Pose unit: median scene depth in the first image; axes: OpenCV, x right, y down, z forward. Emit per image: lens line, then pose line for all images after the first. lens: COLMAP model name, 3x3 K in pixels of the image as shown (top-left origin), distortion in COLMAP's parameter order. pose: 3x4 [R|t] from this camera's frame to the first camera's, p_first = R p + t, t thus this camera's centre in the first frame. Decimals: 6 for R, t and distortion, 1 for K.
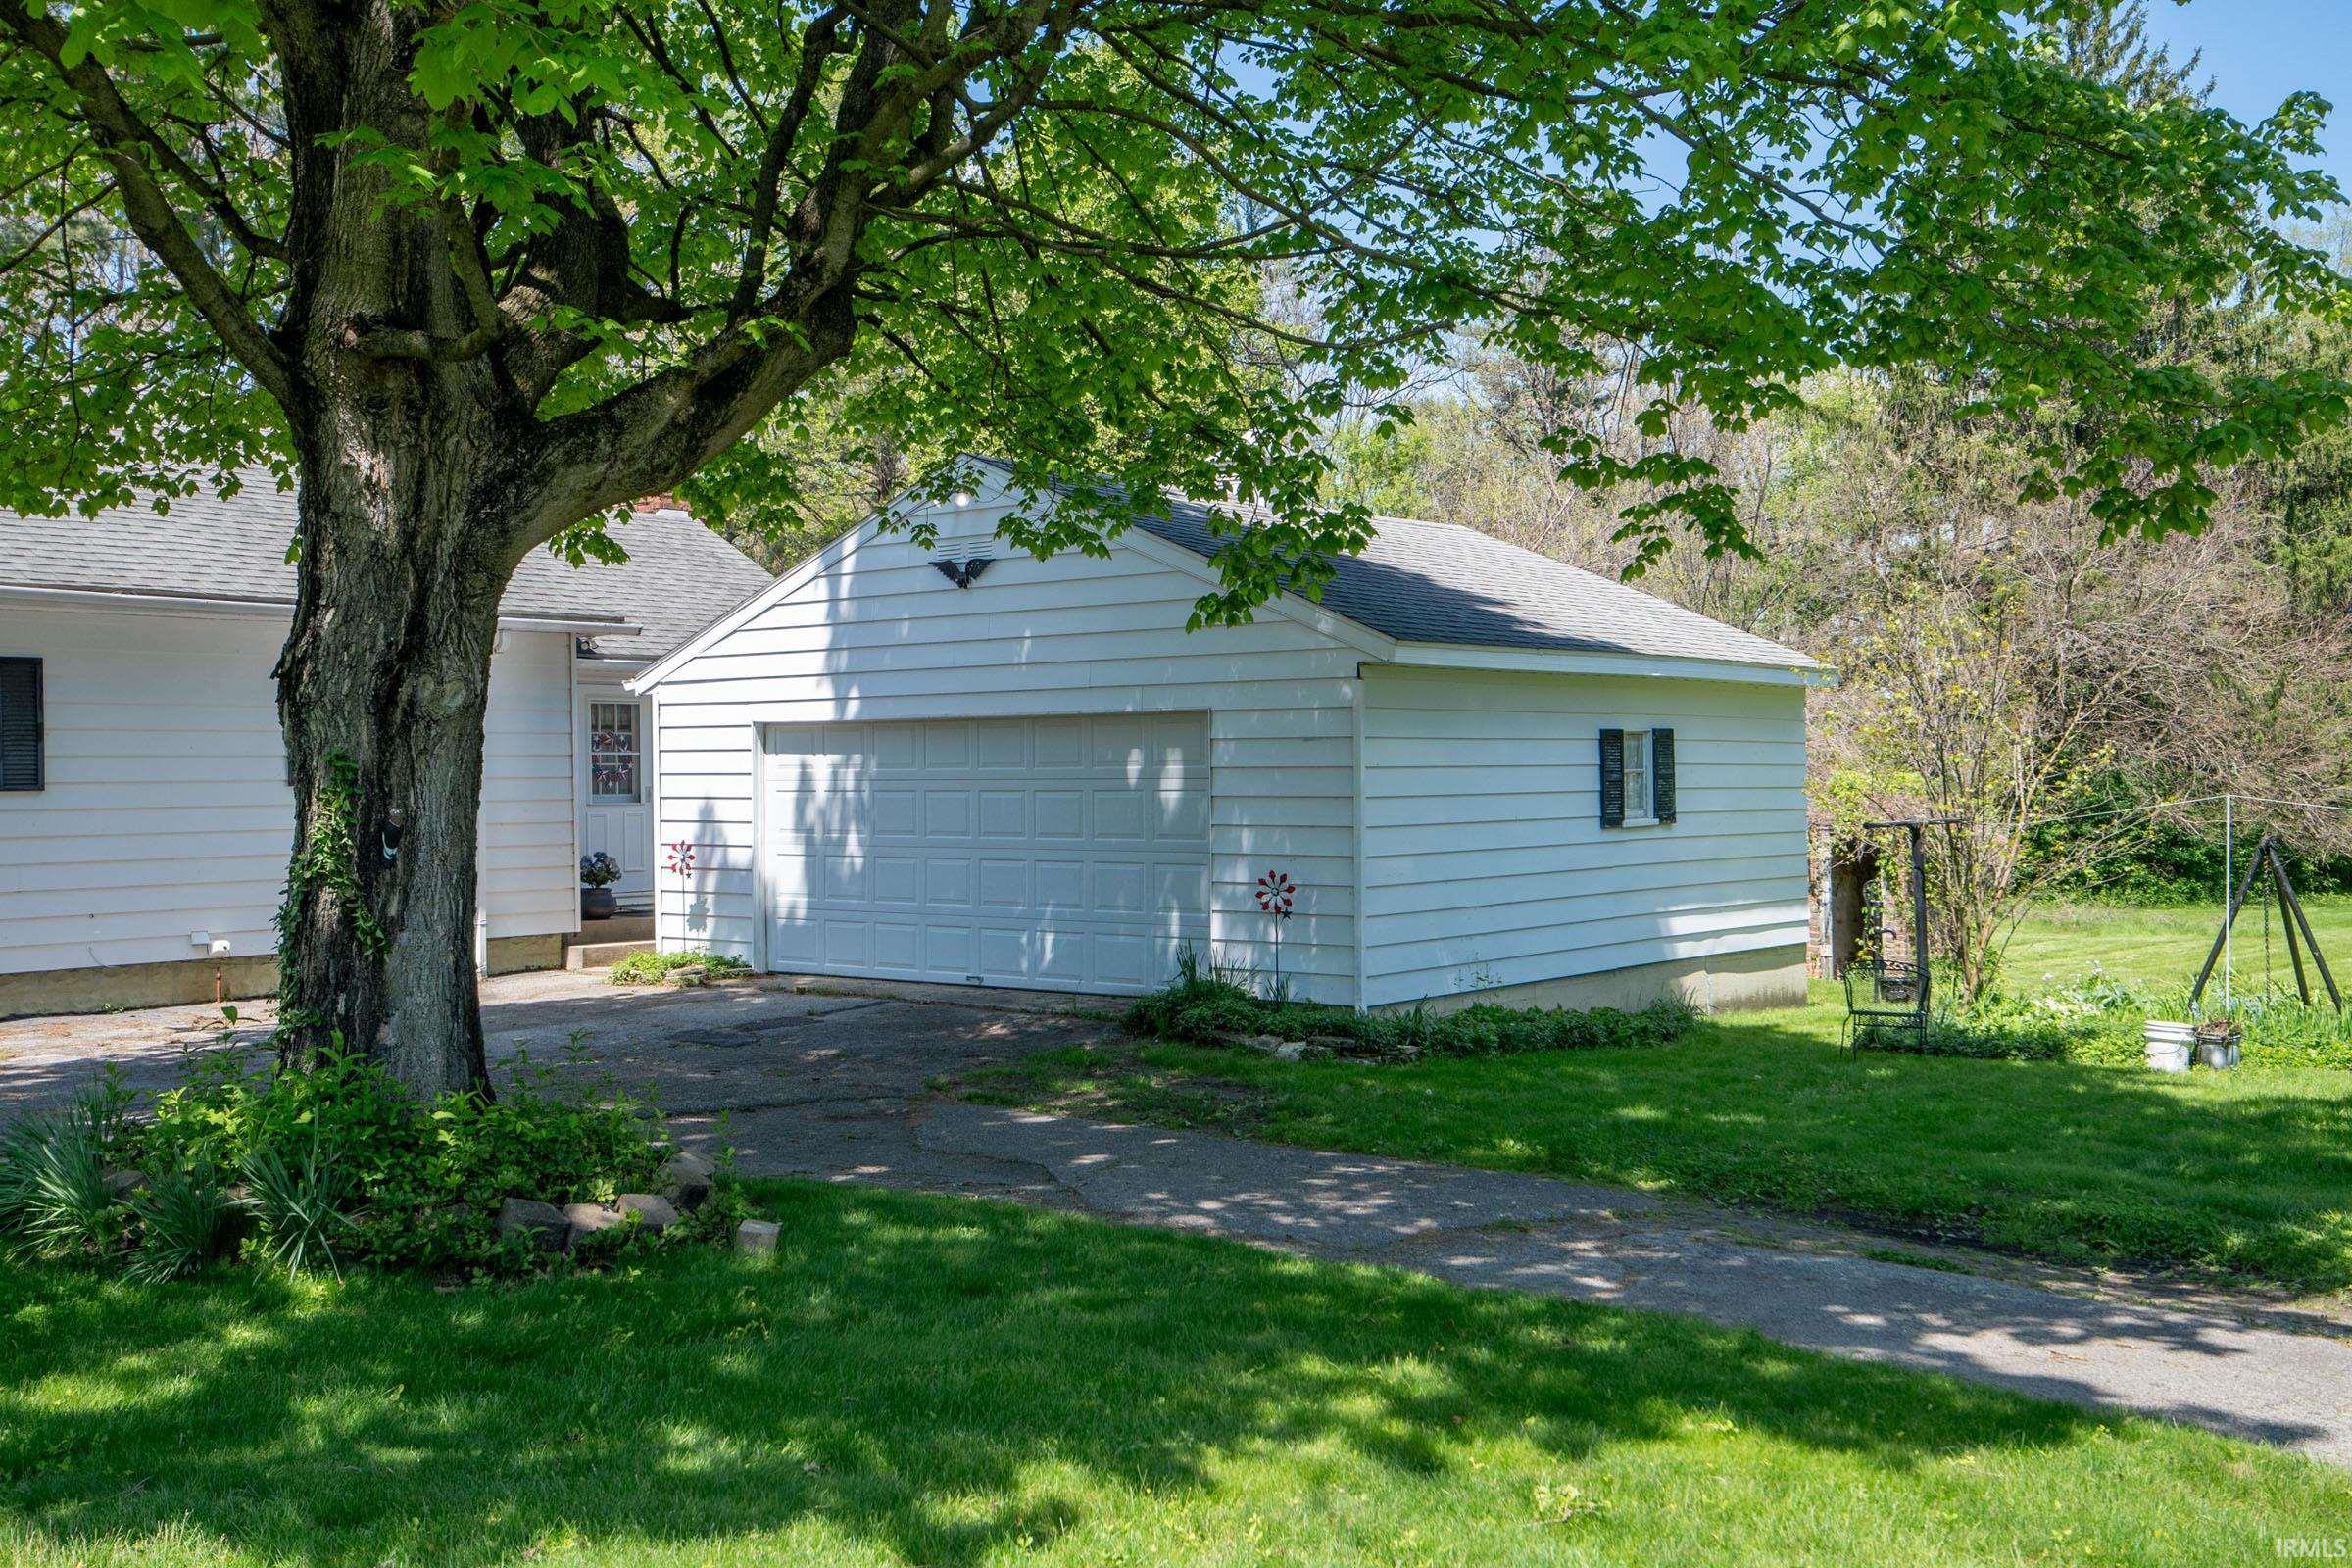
lens RADIAL K [[2252.9, 0, 1186.6], [0, 2252.9, 793.4], [0, 0, 1]] dist [0.023308, 0.000000]
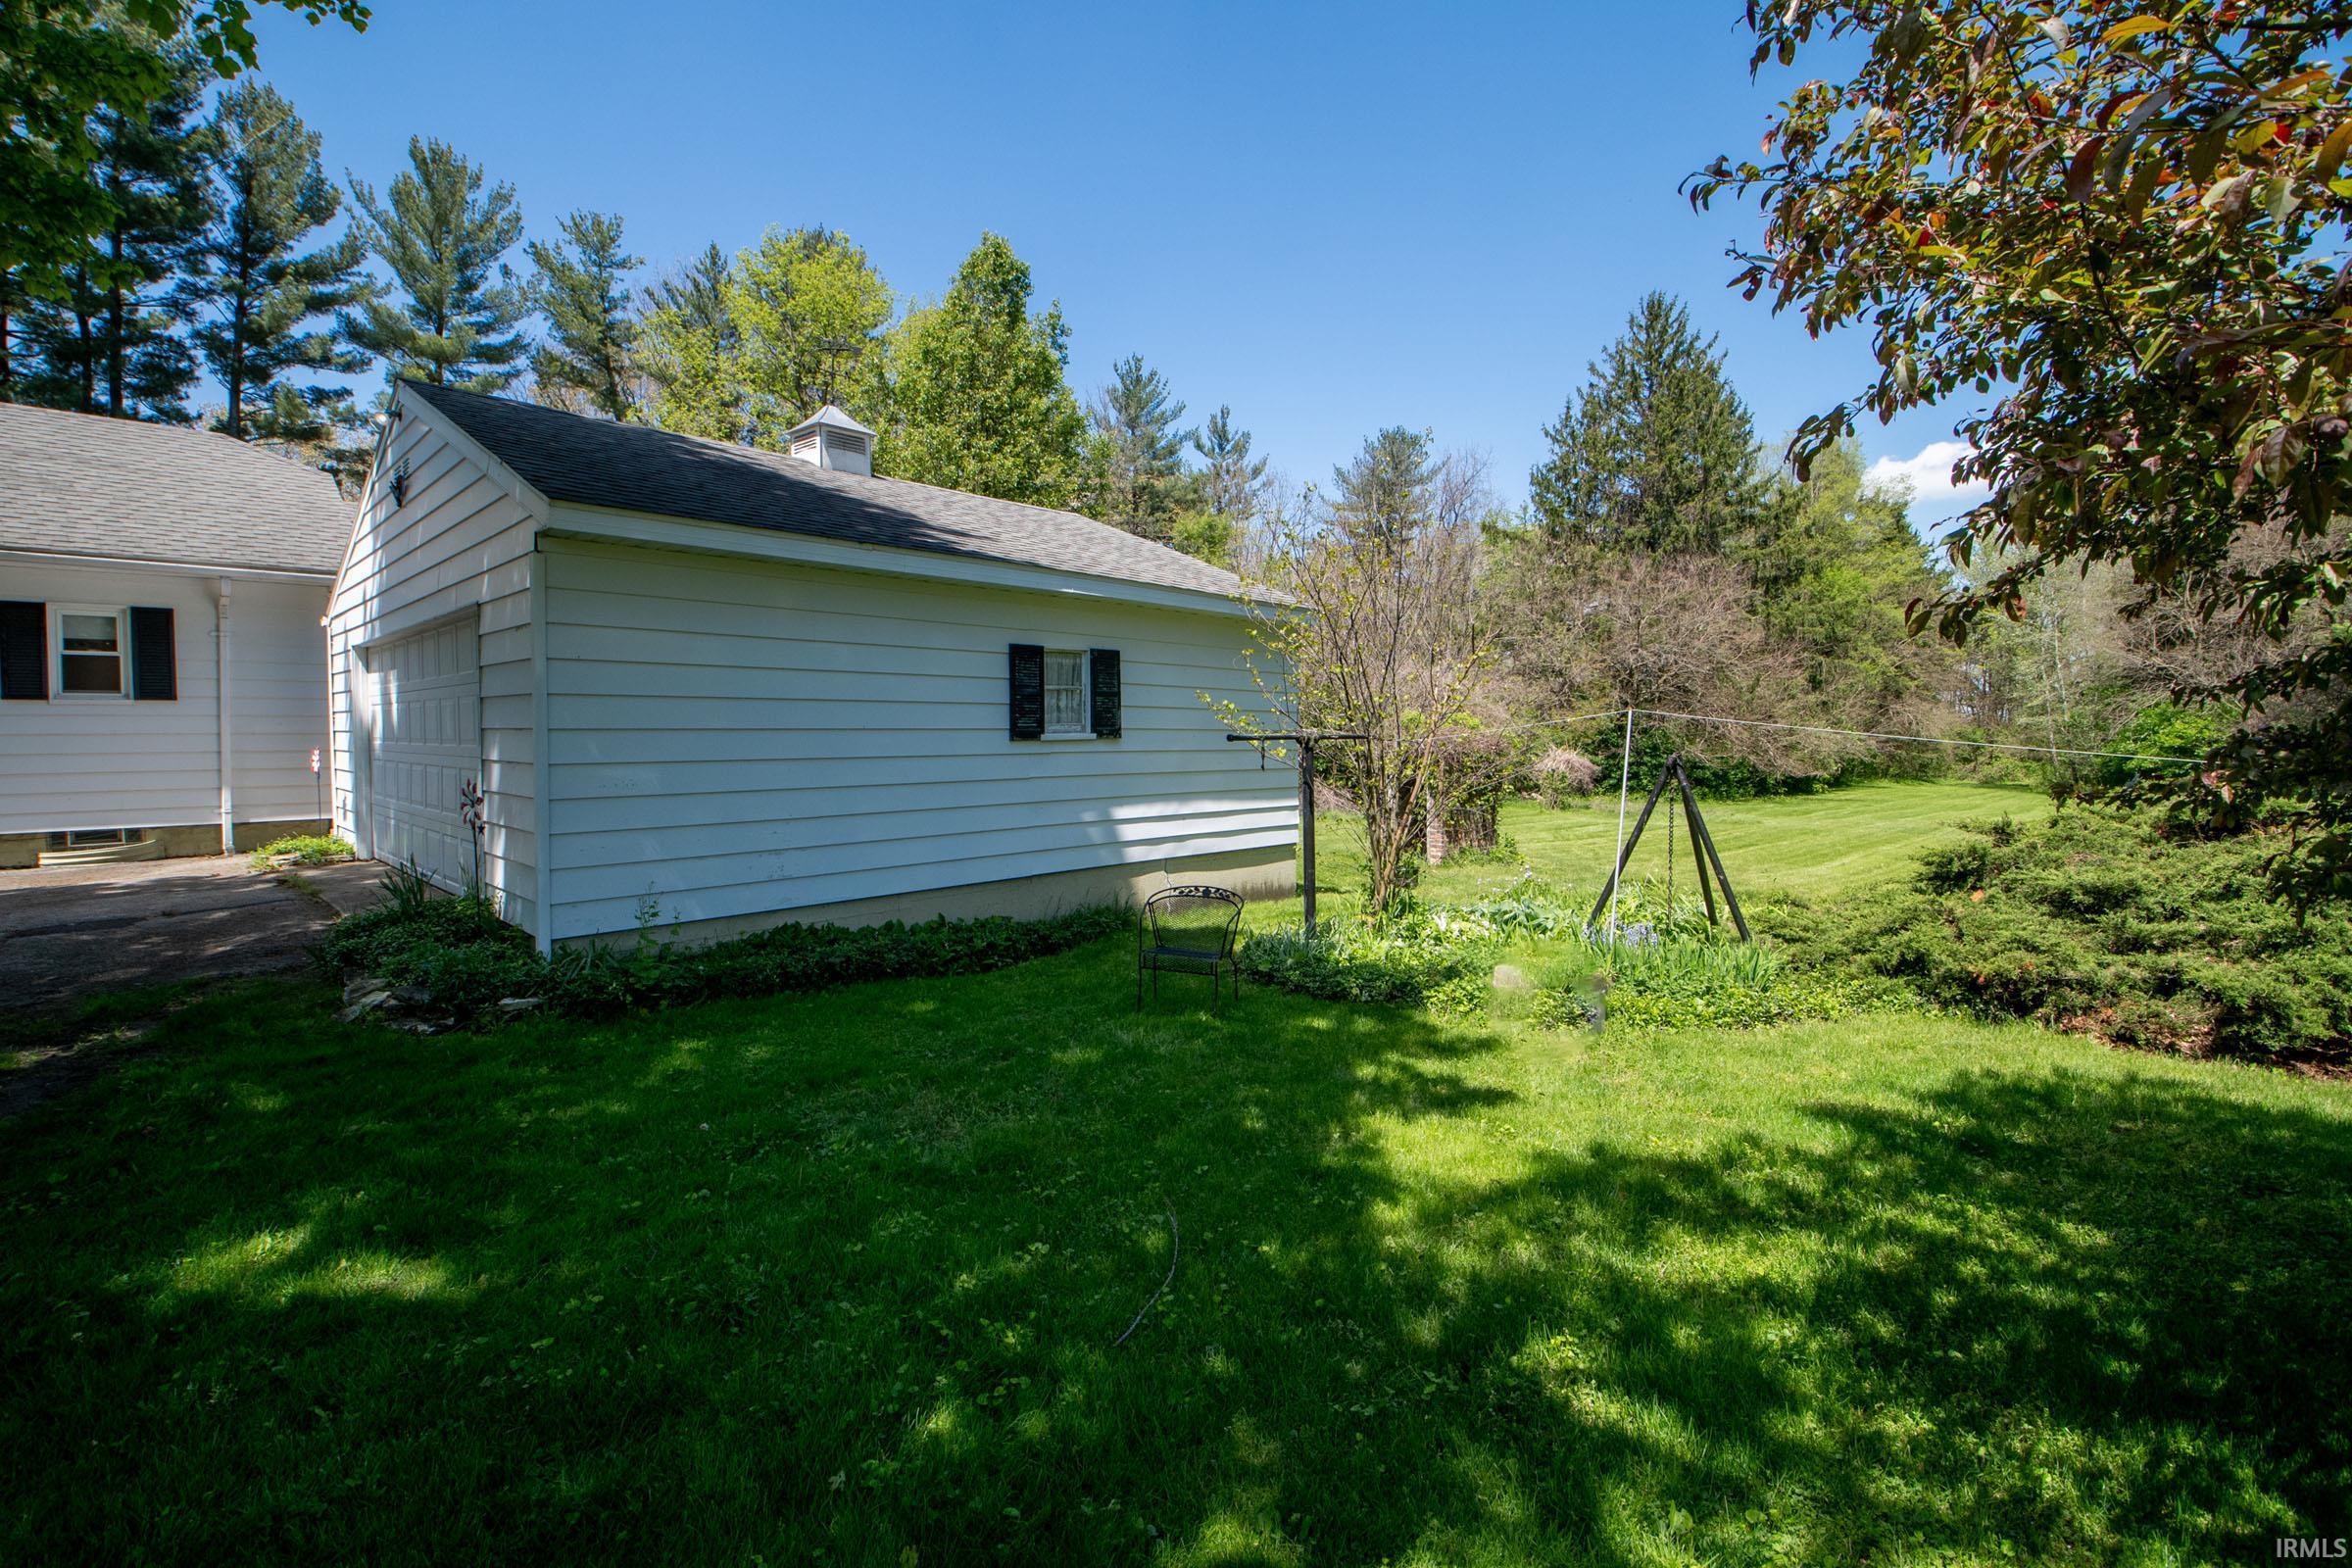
lens RADIAL K [[1018.2, 0, 1174.1], [0, 1018.2, 776.2], [0, 0, 1]] dist [-0.002686, -0.004331]
pose [[0.996932, 0.011728, -0.077387, 0.277808], [-0.009031, 0.999343, 0.035114, 0.014024], [0.077748, -0.034307, 0.996383, 0.512604]]
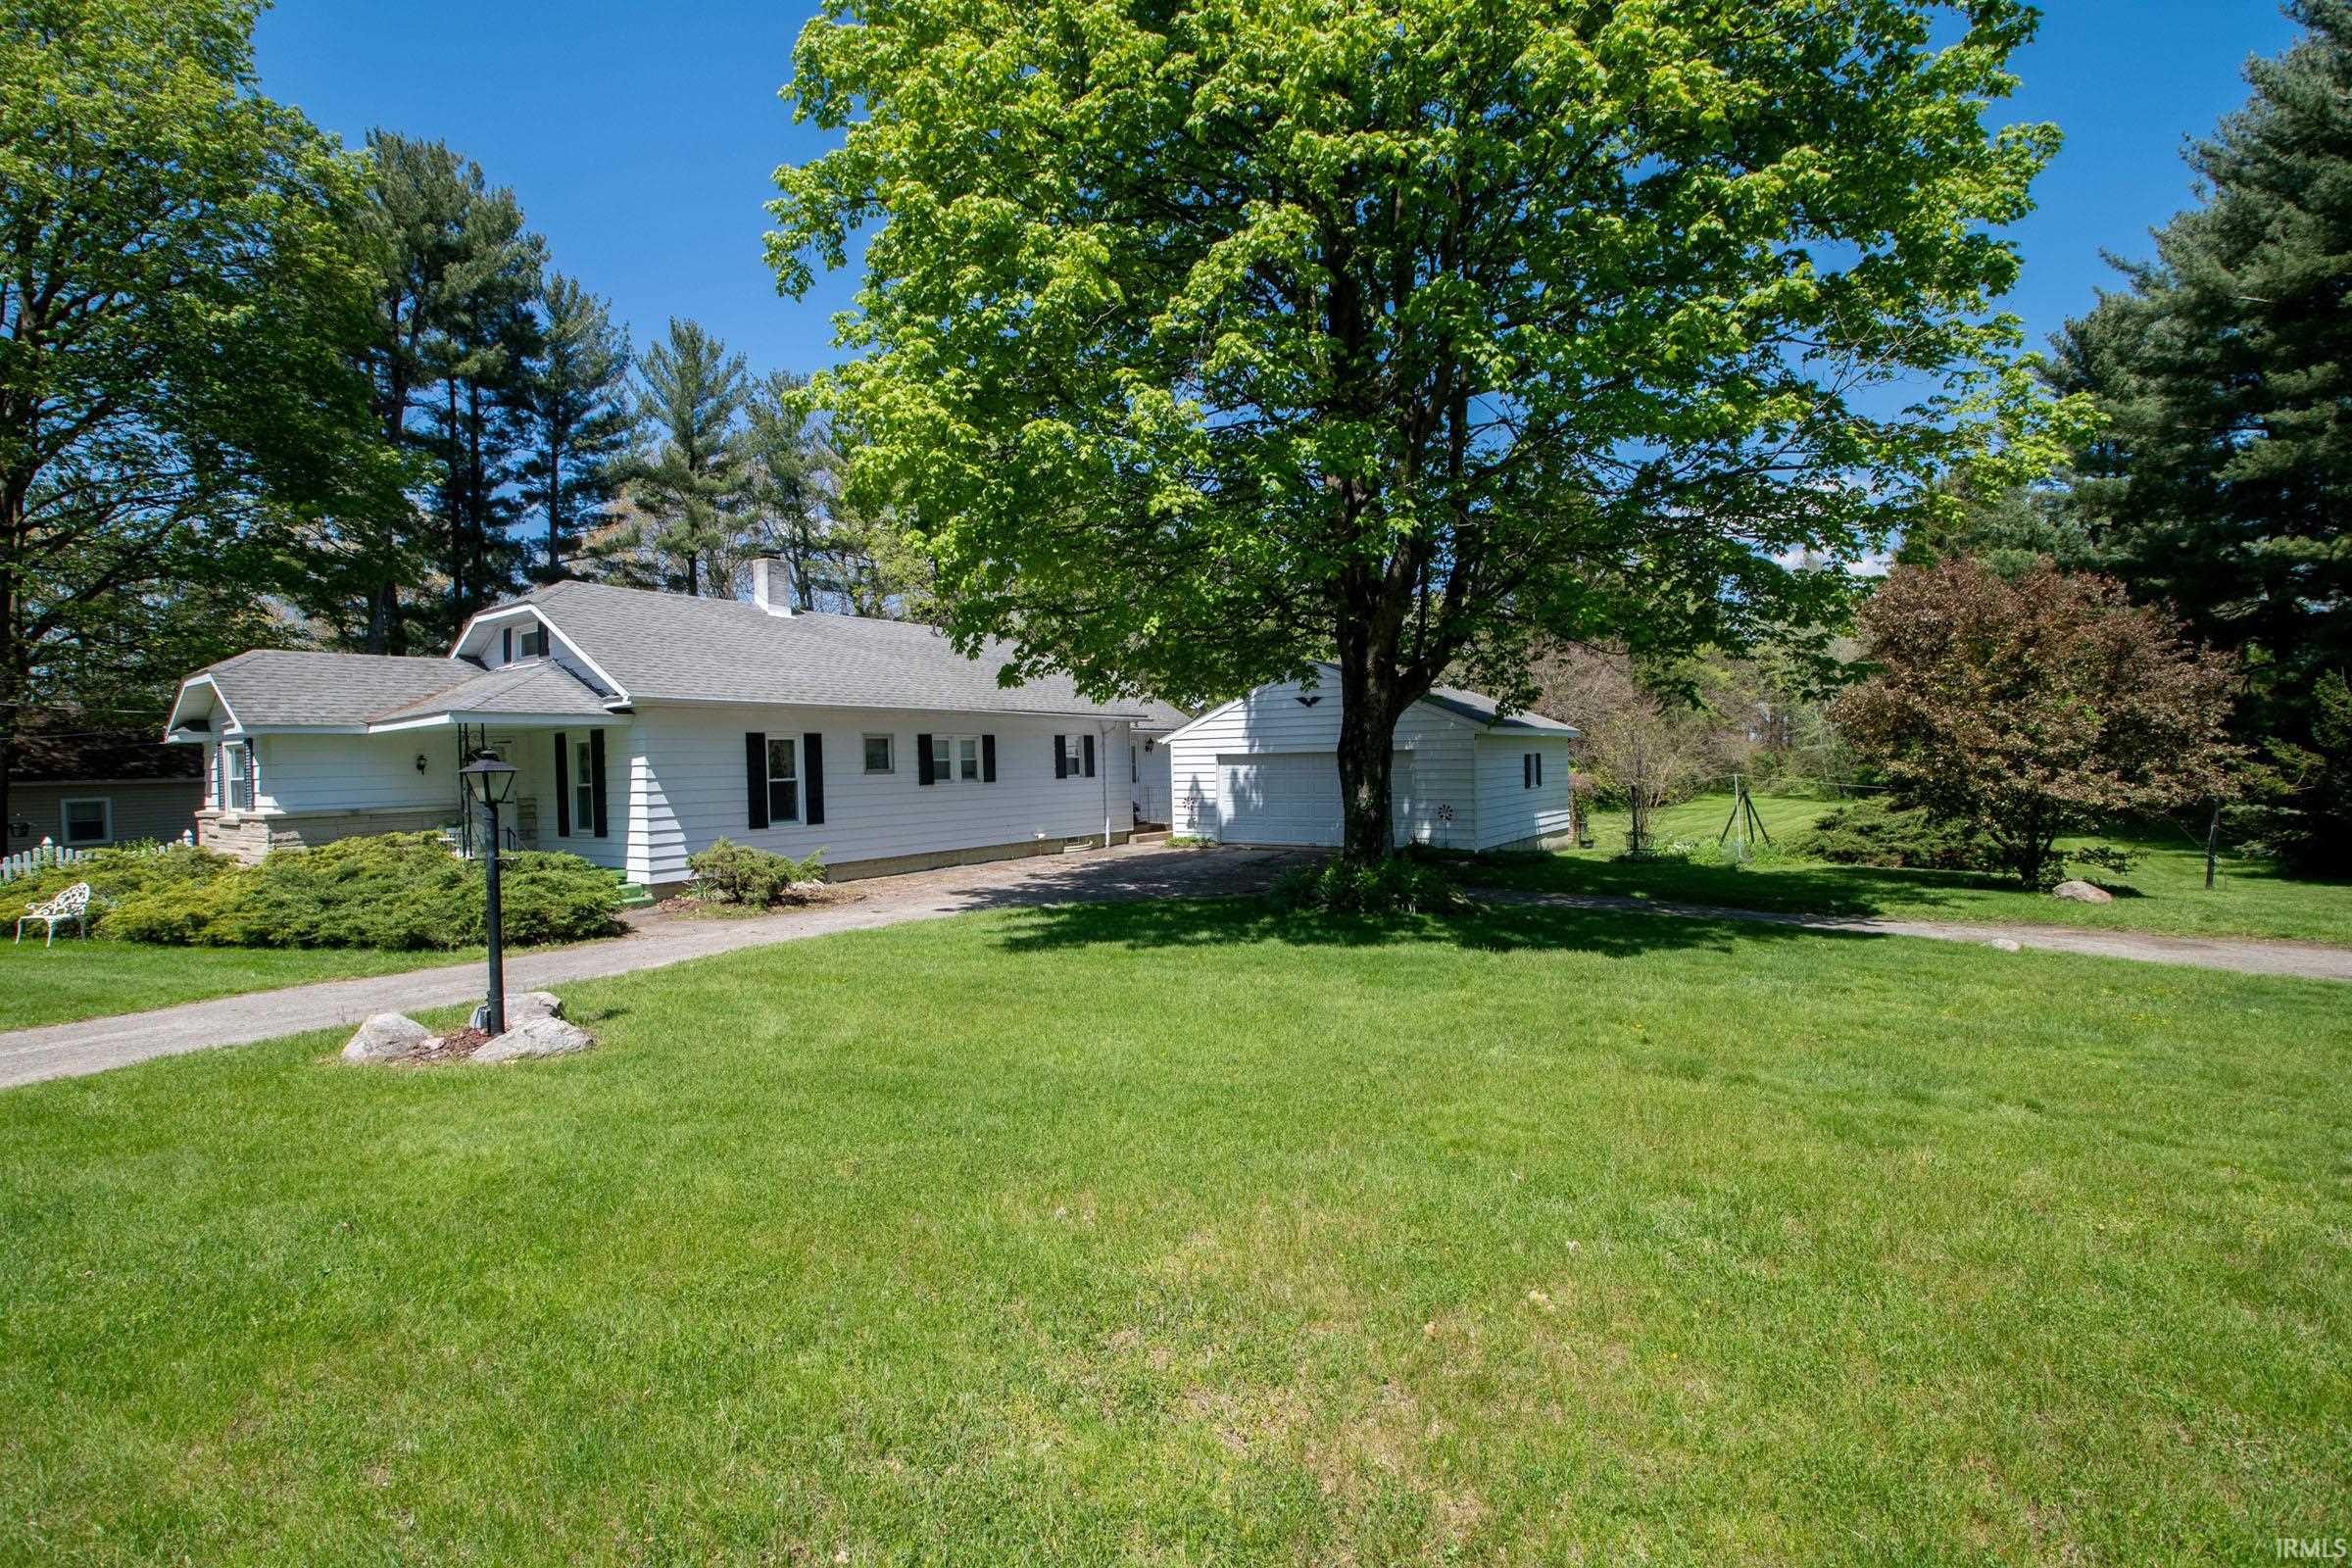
lens RADIAL K [[1018.2, 0, 1166.7], [0, 1018.2, 780.0], [0, 0, 1]] dist [-0.002686, -0.004331]
pose [[0.997432, -0.014131, 0.070205, -0.345085], [0.013183, 0.999816, 0.013950, -0.018082], [-0.070389, -0.012988, 0.997435, -0.253893]]
